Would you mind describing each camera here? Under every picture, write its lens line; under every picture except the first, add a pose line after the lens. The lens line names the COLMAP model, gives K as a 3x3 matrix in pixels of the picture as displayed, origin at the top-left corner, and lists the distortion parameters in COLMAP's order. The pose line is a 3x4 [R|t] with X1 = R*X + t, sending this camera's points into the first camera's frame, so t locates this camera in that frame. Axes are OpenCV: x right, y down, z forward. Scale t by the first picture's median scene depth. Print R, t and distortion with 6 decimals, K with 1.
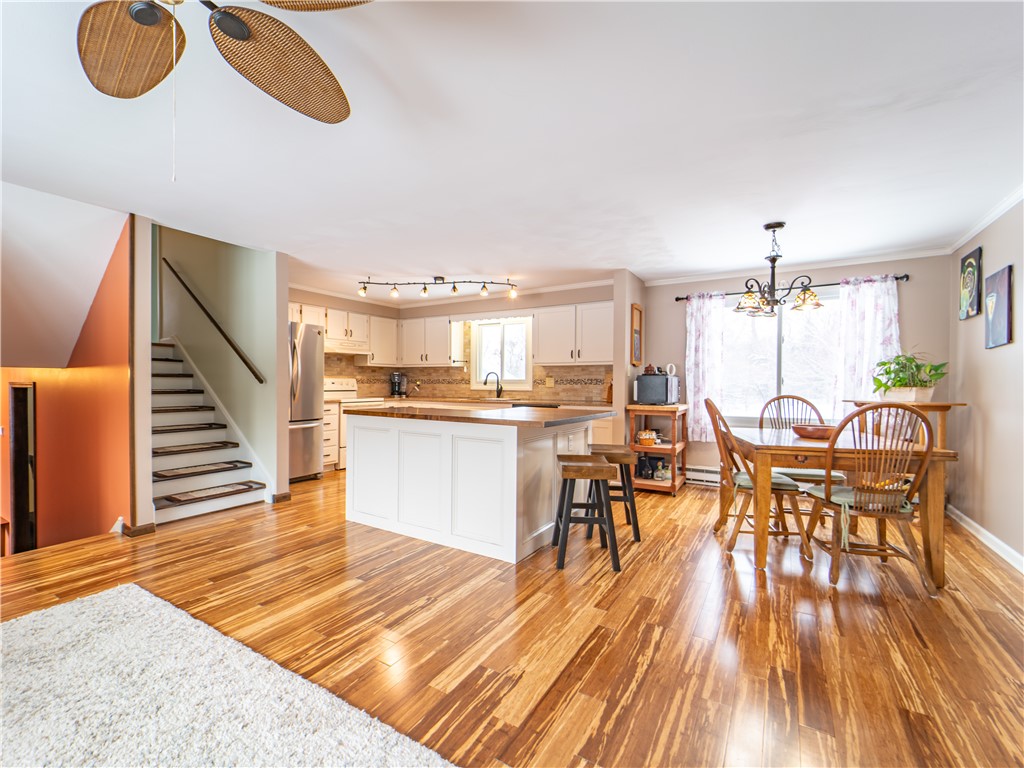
lens RADIAL K [[462.9, 0, 512.0], [0, 462.9, 384.0], [0, 0, 1]] dist [-0.000222, -0.000095]
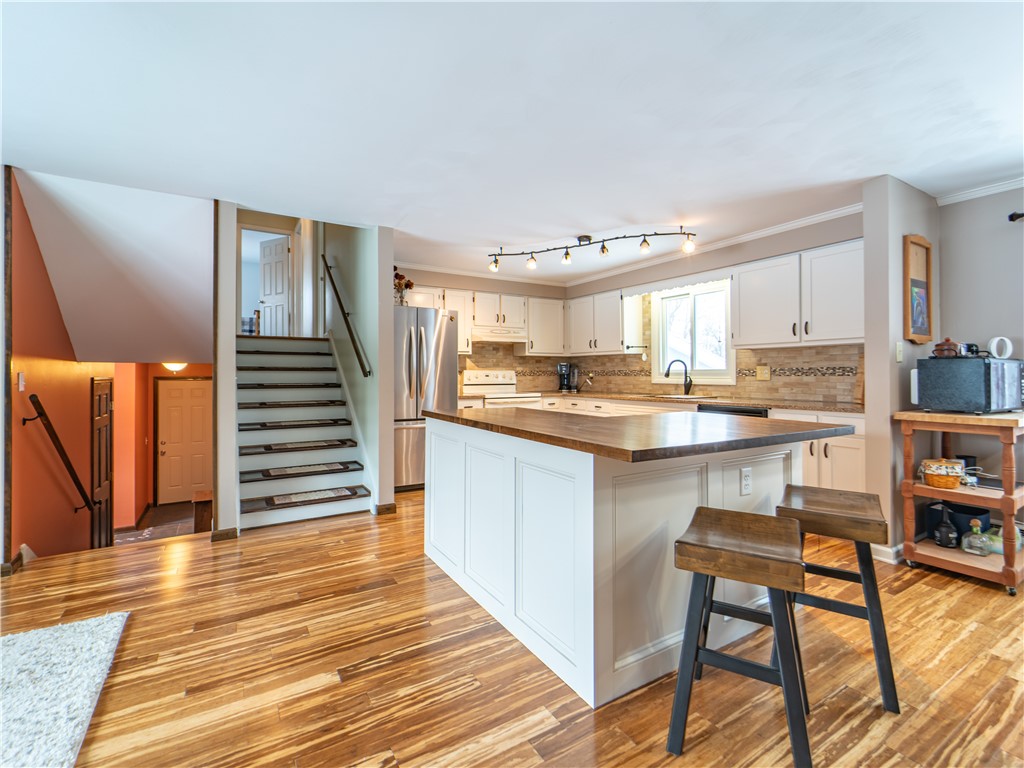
lens RADIAL K [[479.8, 0, 512.9], [0, 479.8, 365.9], [0, 0, 1]] dist [0.000939, -0.000980]
pose [[0.883517, -0.014908, -0.468163, 0.108806], [0.005365, 0.999750, -0.021711, -0.000717], [0.468369, 0.016670, 0.883376, 0.254594]]
